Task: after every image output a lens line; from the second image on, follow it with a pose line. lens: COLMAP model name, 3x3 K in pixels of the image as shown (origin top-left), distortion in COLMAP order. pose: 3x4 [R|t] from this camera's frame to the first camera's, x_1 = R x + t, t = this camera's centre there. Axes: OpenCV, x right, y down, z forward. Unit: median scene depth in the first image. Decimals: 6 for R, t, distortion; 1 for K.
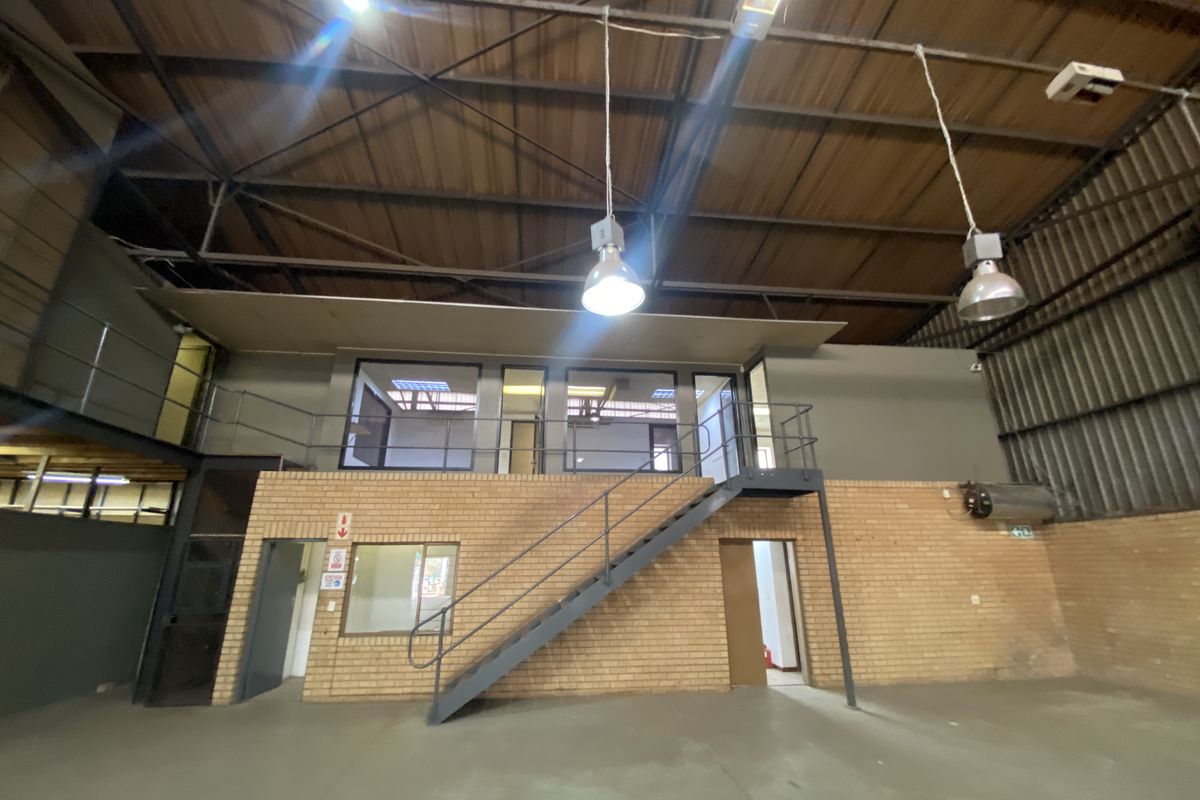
lens RADIAL K [[453.9, 0, 598.0], [0, 453.9, 398.0], [0, 0, 1]] dist [-0.014568, -0.001879]
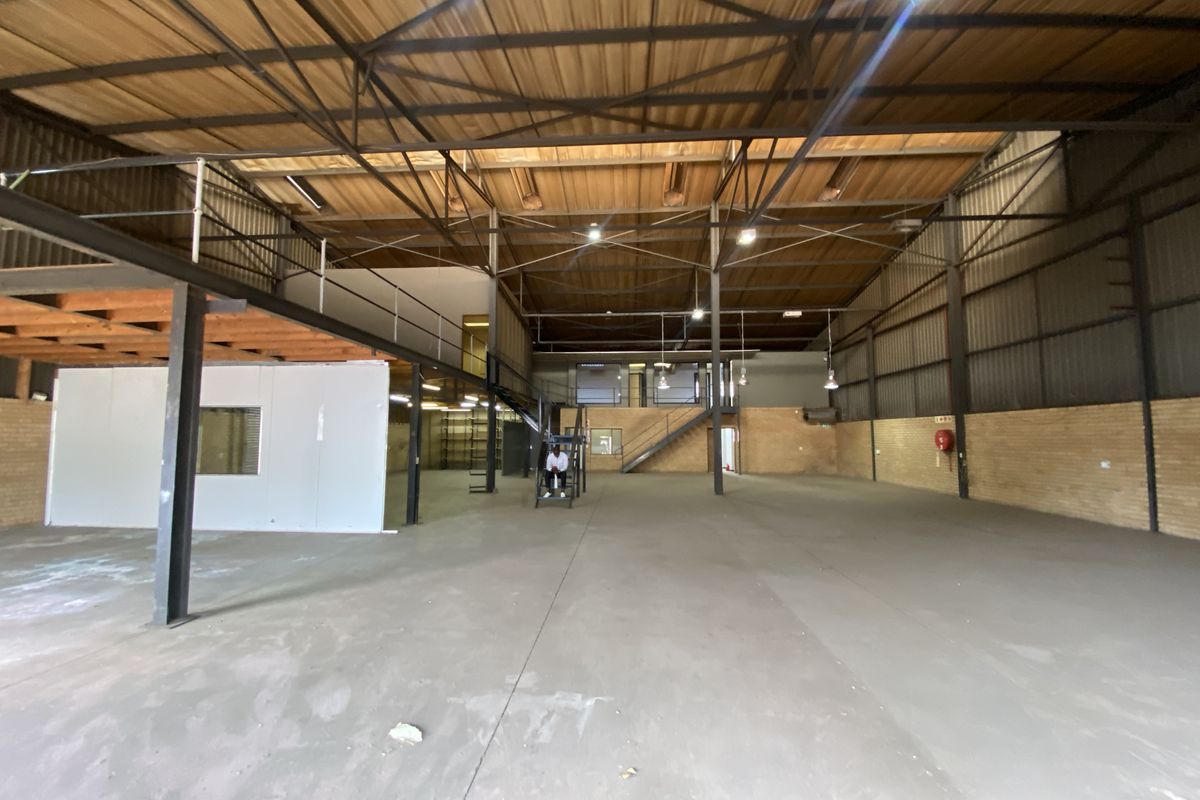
lens RADIAL K [[453.9, 0, 595.7], [0, 453.9, 395.2], [0, 0, 1]] dist [-0.014568, -0.001879]
pose [[0.985189, -0.013030, -0.170974, 0.058585], [0.052559, 0.972058, 0.228779, -0.609245], [0.163216, -0.234377, 0.958347, -1.903507]]
